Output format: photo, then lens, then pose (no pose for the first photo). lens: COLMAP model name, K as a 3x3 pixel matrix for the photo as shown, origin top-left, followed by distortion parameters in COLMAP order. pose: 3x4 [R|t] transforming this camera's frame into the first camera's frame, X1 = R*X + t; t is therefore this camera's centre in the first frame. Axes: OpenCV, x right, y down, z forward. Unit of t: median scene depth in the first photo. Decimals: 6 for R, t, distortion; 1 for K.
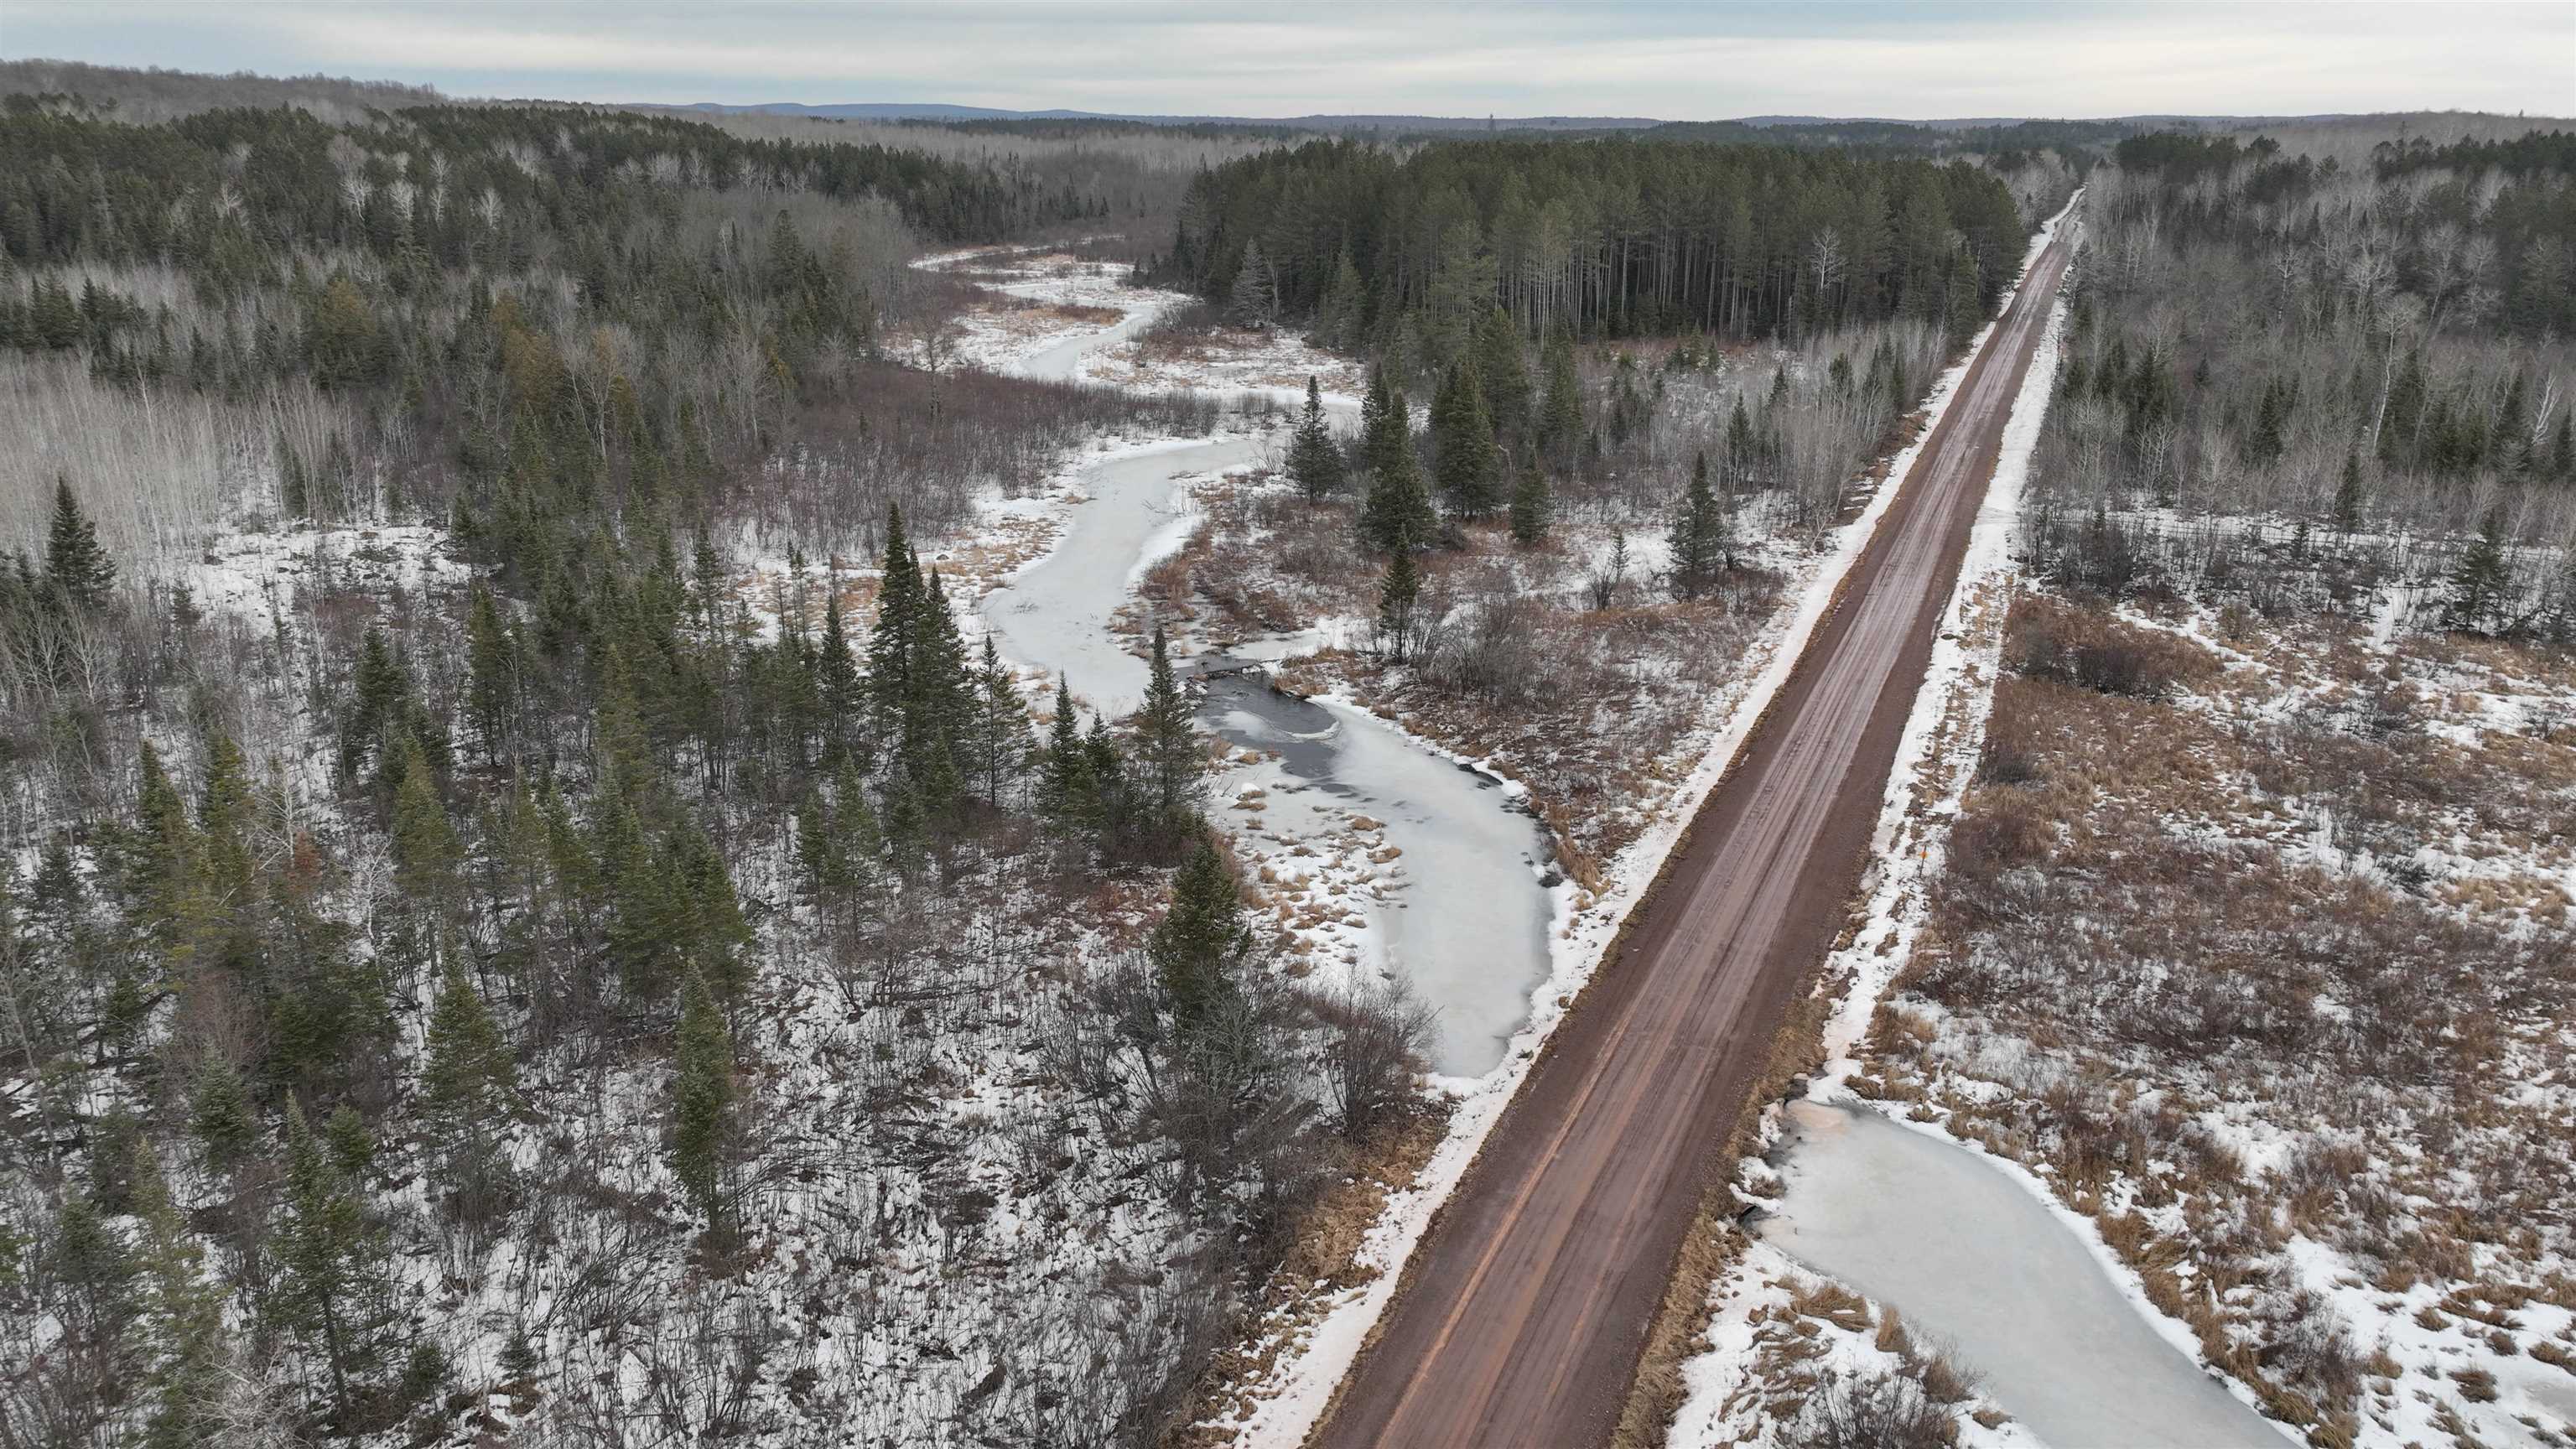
lens RADIAL K [[1827.5, 0, 1288.0], [0, 1827.5, 724.5], [0, 0, 1]] dist [0.009195, 0.005449]
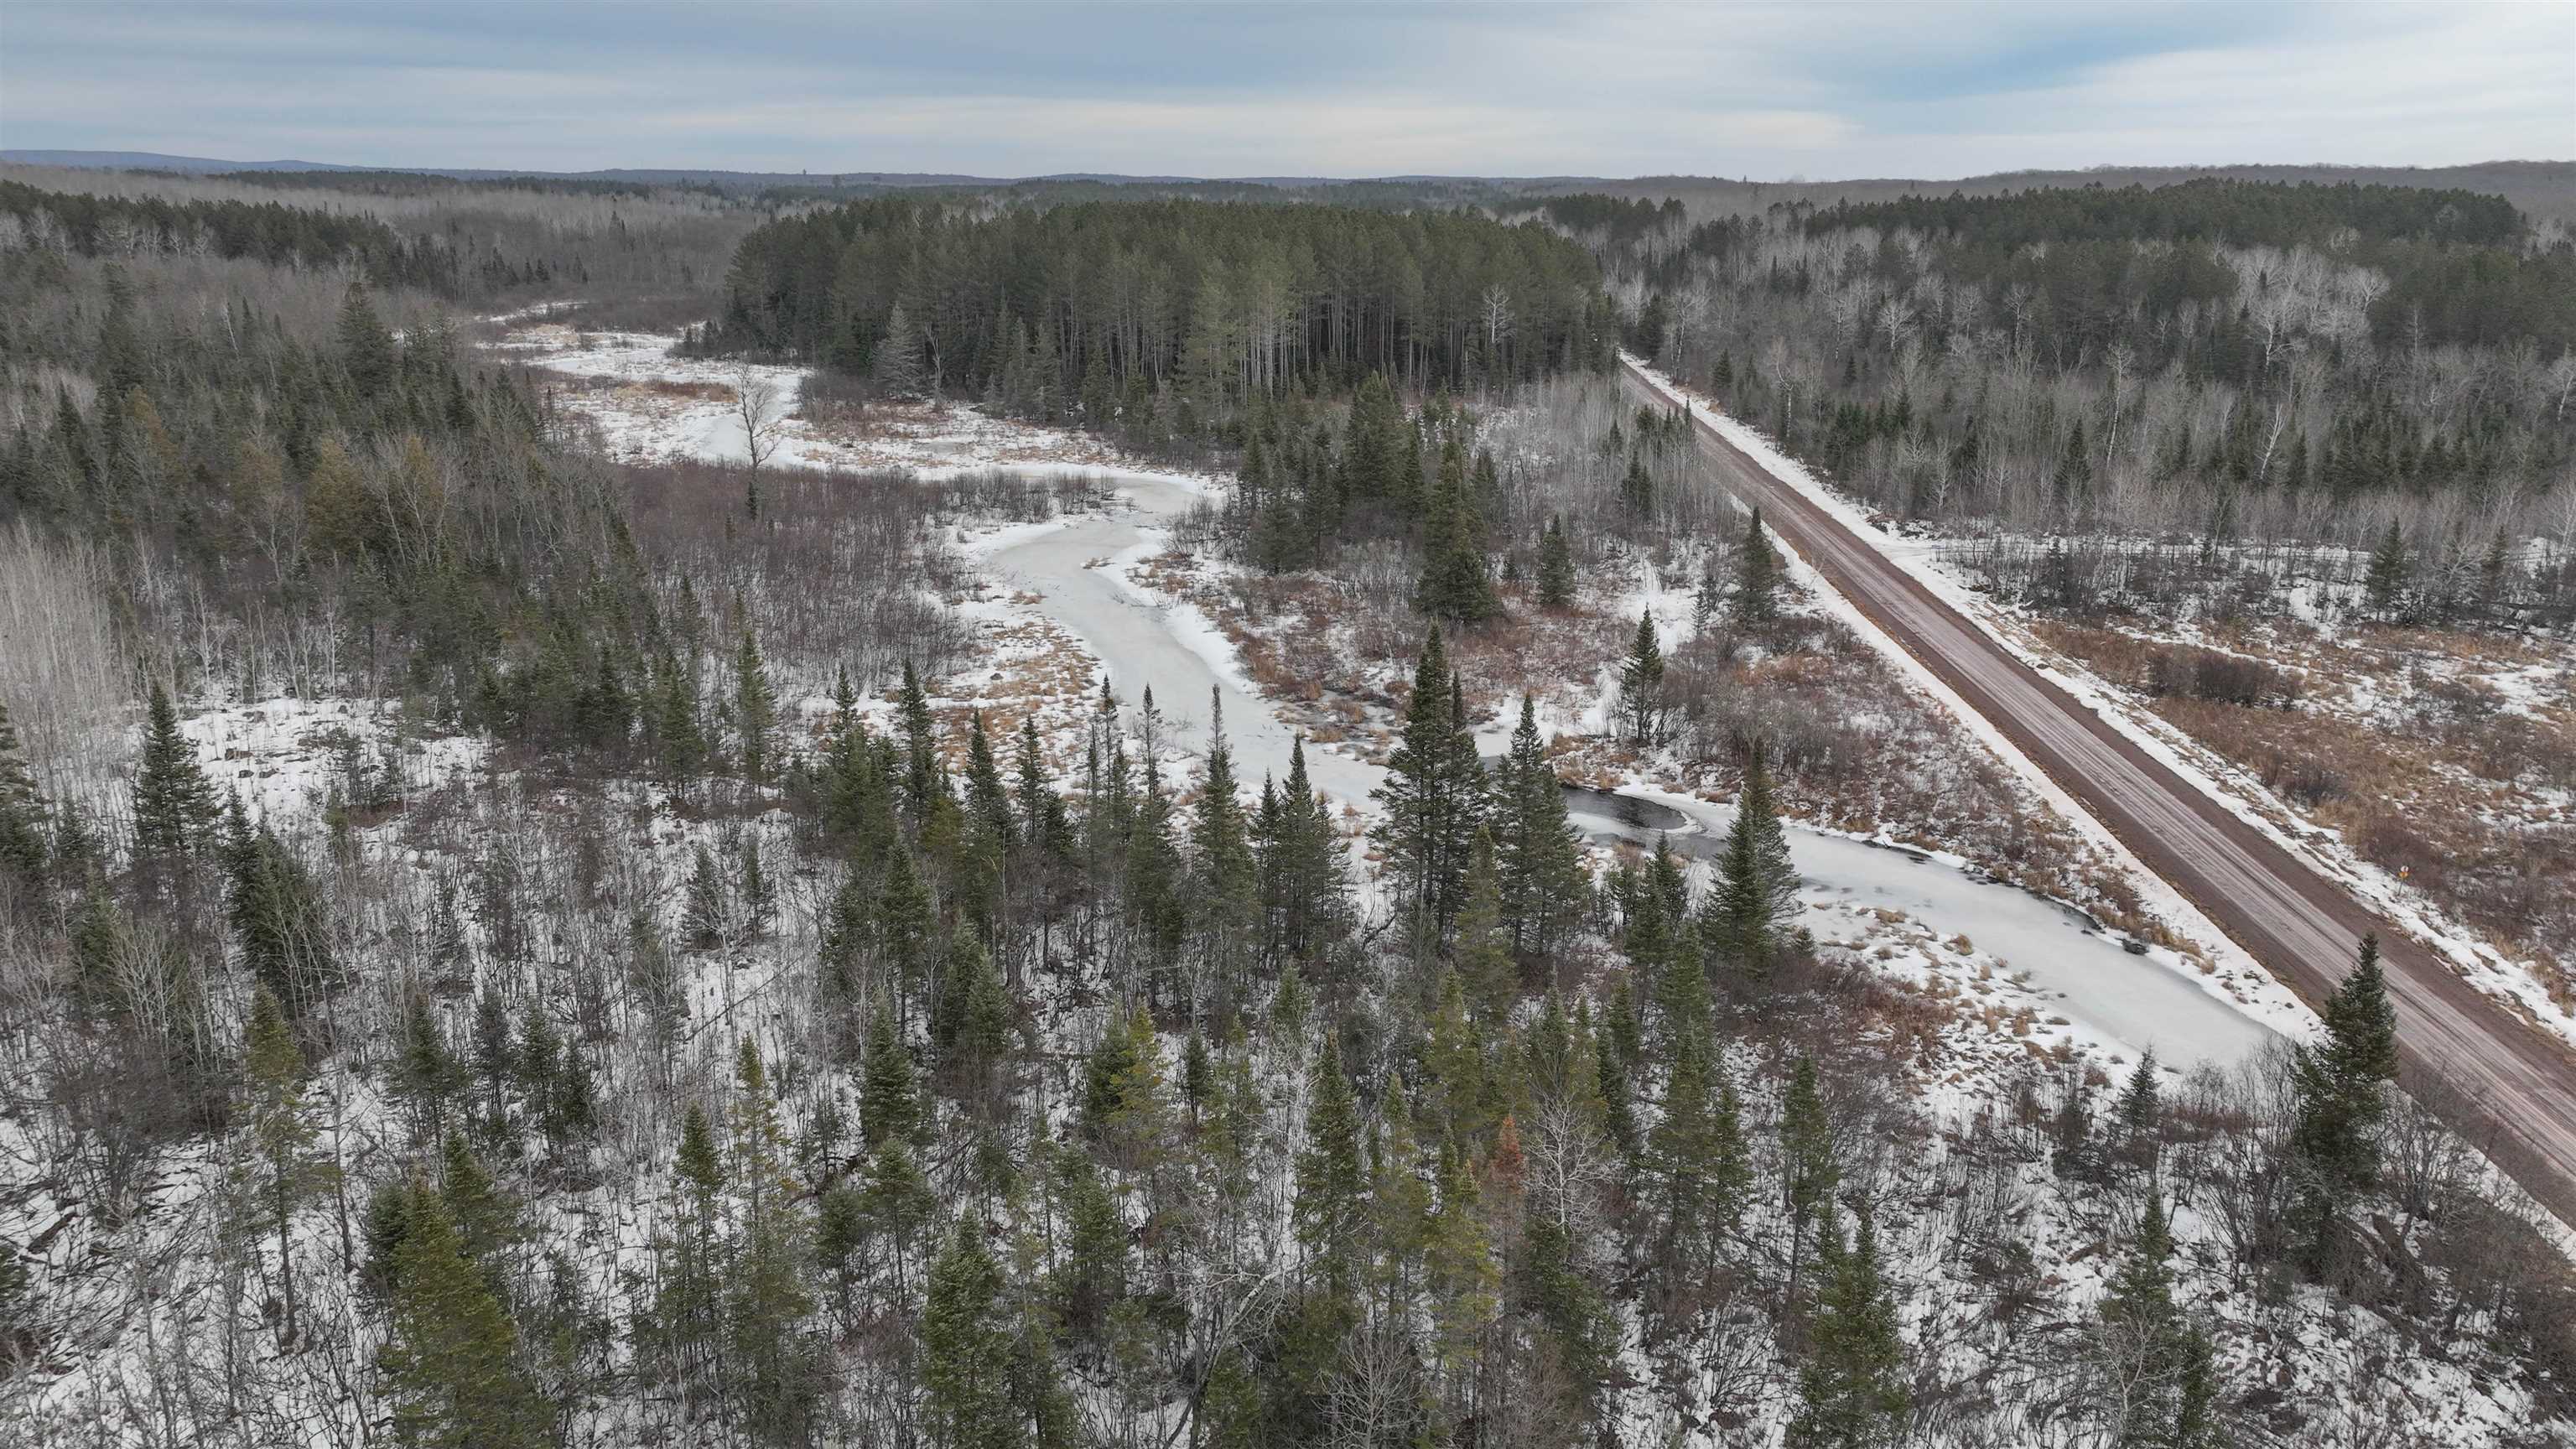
lens RADIAL K [[1826.1, 0, 1291.7], [0, 1826.1, 723.8], [0, 0, 1]] dist [-0.003870, 0.028688]
pose [[0.931194, -0.100653, 0.350351, -0.583473], [0.110116, 0.993893, -0.007138, -0.074968], [-0.347493, 0.045226, 0.936591, 0.200106]]
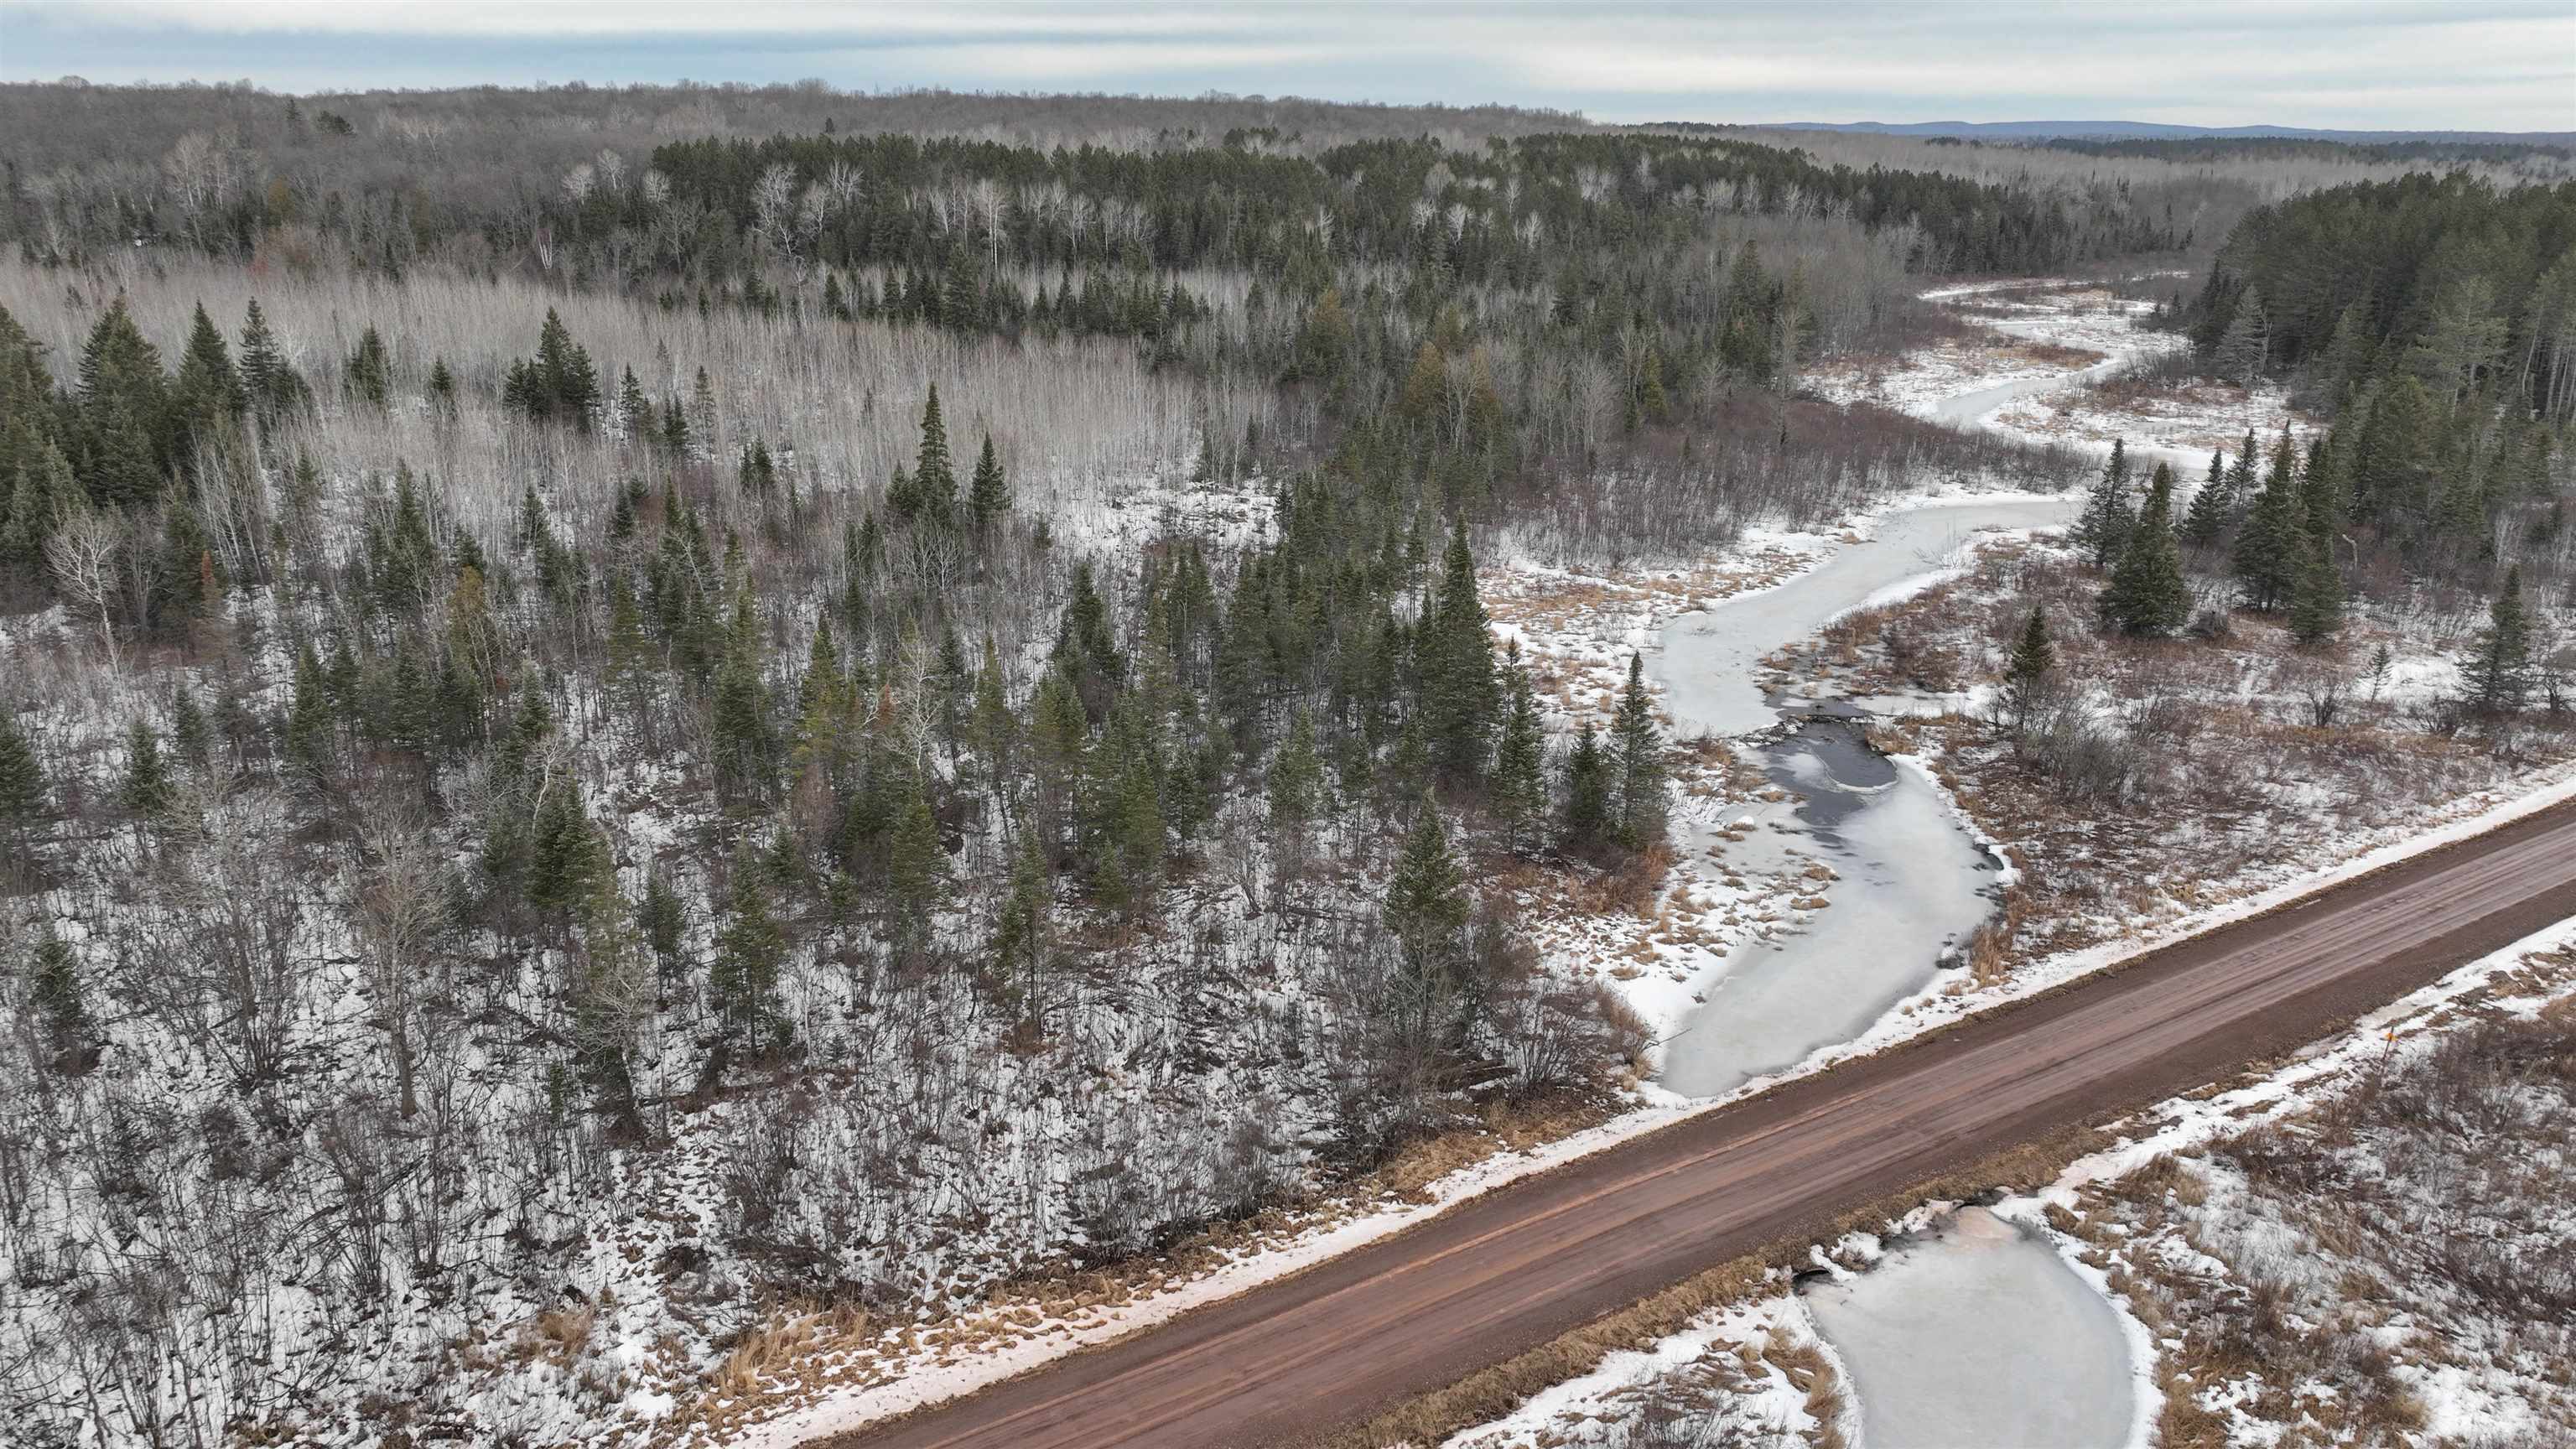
lens RADIAL K [[1827.5, 0, 1288.0], [0, 1827.5, 724.5], [0, 0, 1]] dist [0.009195, 0.005449]
pose [[0.828171, 0.171243, -0.533674, 0.328286], [-0.175607, 0.983518, 0.043075, -0.019733], [0.532254, 0.058044, 0.844592, -0.031672]]
